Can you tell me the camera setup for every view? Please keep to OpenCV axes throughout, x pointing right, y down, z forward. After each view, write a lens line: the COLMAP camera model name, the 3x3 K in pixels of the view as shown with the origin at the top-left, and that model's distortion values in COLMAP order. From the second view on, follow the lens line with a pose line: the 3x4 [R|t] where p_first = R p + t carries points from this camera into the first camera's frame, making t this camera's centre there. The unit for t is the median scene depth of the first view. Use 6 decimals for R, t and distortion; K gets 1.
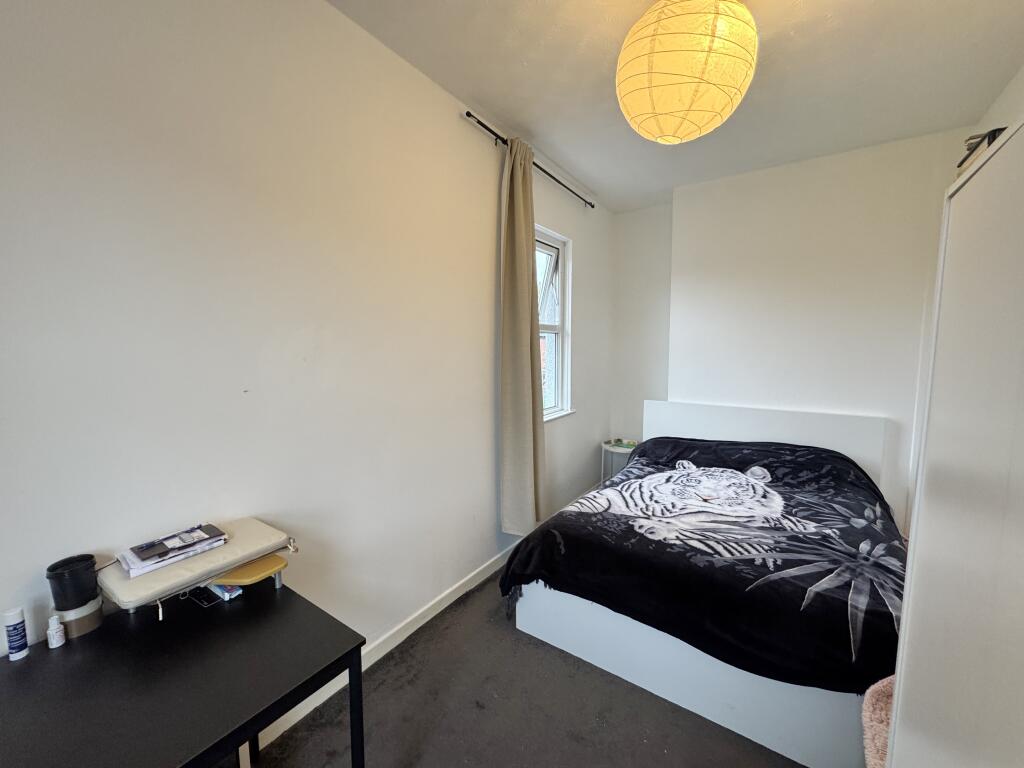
lens RADIAL K [[406.5, 0, 513.9], [0, 406.5, 385.5], [0, 0, 1]] dist [-0.002660, 0.000148]
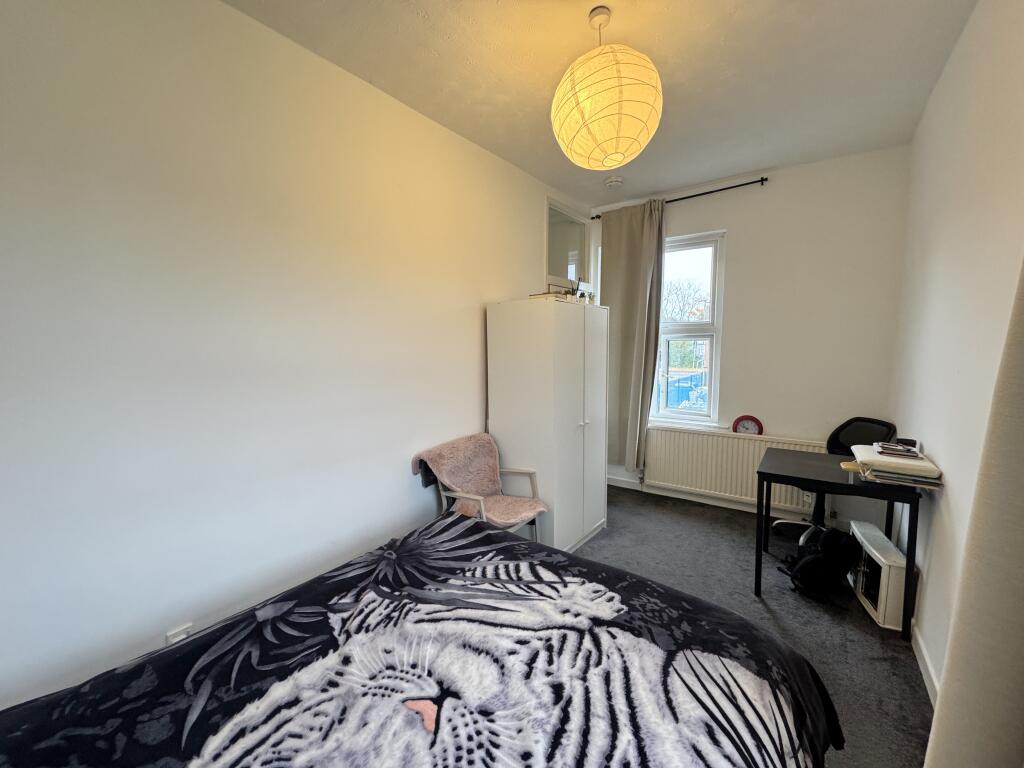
lens RADIAL K [[406.5, 0, 508.7], [0, 406.5, 384.2], [0, 0, 1]] dist [-0.002660, 0.000148]
pose [[-0.998839, 0.007785, 0.047546, 0.417329], [0.016698, 0.981633, 0.190045, -0.135206], [-0.045194, 0.190618, -0.980623, 1.498715]]
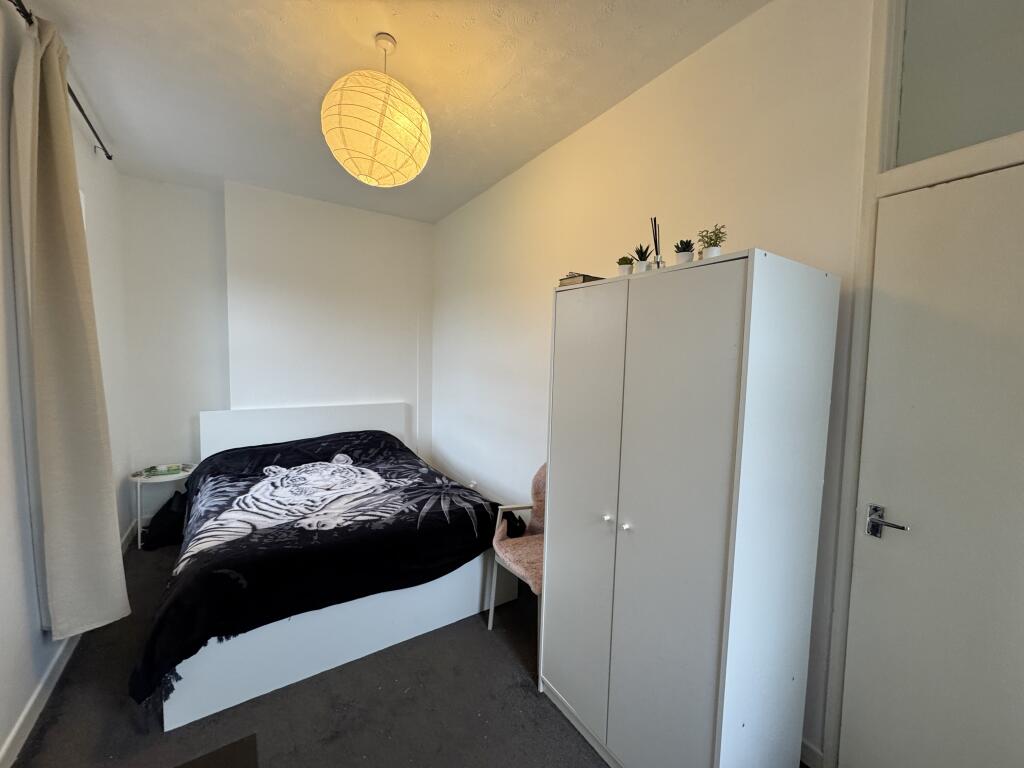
lens RADIAL K [[406.5, 0, 511.0], [0, 406.5, 386.0], [0, 0, 1]] dist [-0.002660, 0.000148]
pose [[0.363168, -0.054827, 0.930109, -0.405102], [0.070147, 0.997043, 0.031383, 0.000735], [-0.929079, 0.053847, 0.365940, 0.124612]]
